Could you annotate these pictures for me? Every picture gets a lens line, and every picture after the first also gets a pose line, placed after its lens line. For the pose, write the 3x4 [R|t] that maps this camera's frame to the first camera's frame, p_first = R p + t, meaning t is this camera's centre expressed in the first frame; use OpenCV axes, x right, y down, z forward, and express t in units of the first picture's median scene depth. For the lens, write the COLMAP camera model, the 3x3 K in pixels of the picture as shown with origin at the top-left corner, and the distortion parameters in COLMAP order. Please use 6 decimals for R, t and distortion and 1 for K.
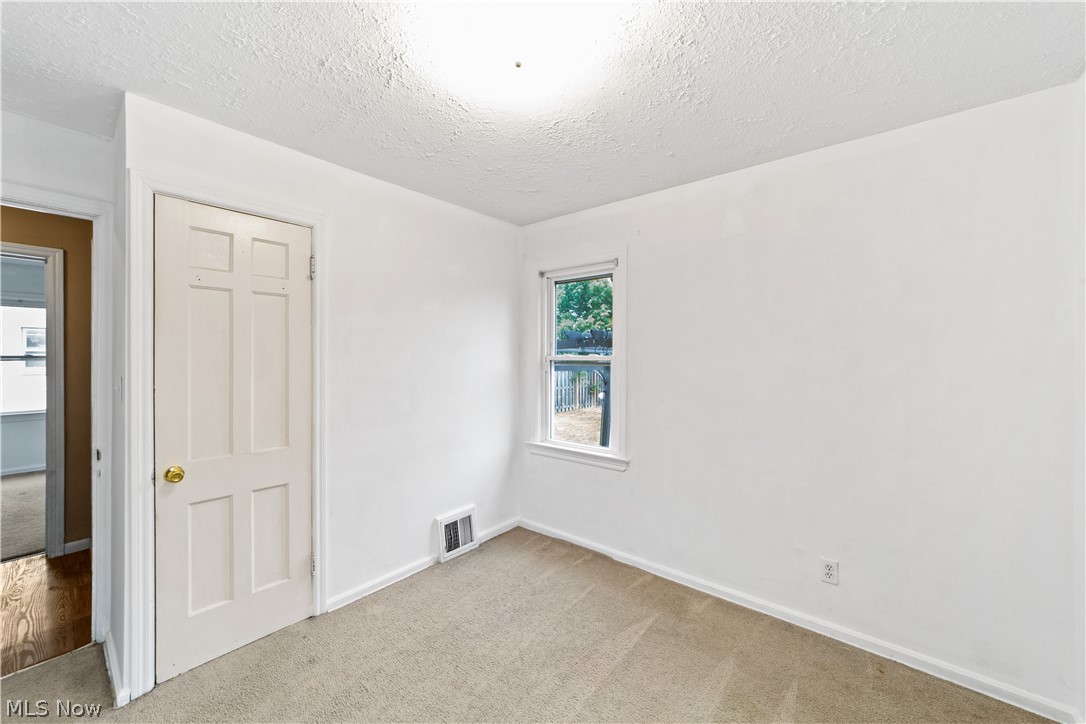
lens RADIAL K [[418.4, 0, 538.8], [0, 418.4, 362.0], [0, 0, 1]] dist [-0.014839, 0.006955]
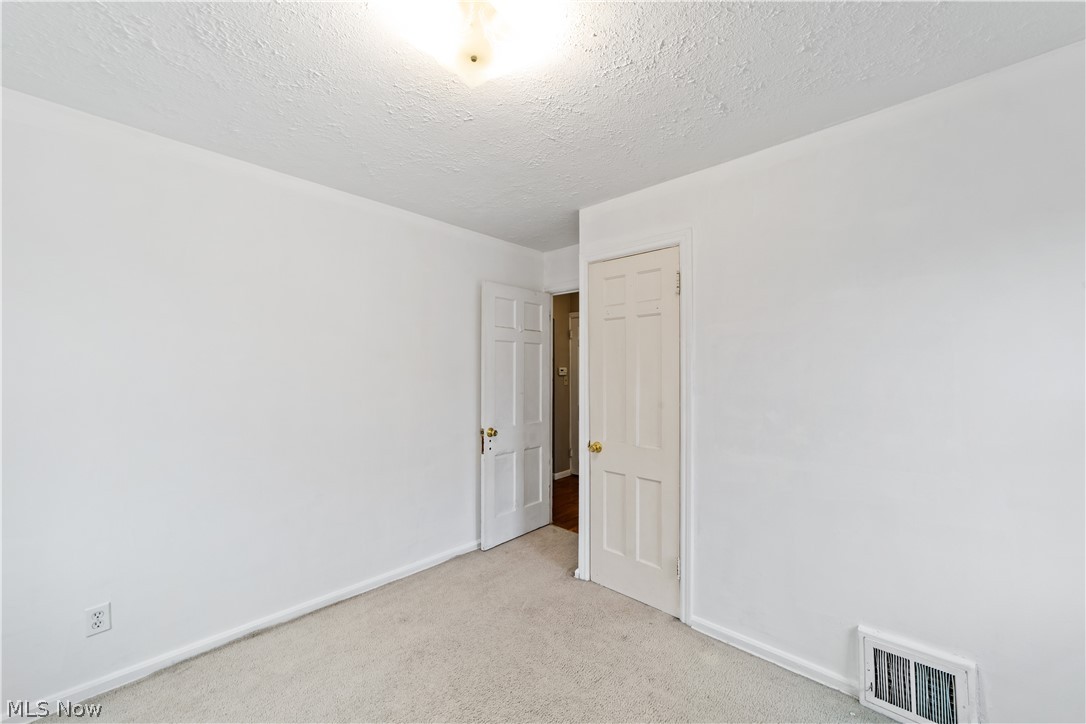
lens RADIAL K [[418.4, 0, 541.7], [0, 418.4, 371.3], [0, 0, 1]] dist [-0.014839, 0.006955]
pose [[-0.053353, -0.000101, -0.998576, 0.516981], [-0.014091, 0.999900, 0.000652, -0.000756], [0.998476, 0.014106, -0.053349, 0.714513]]
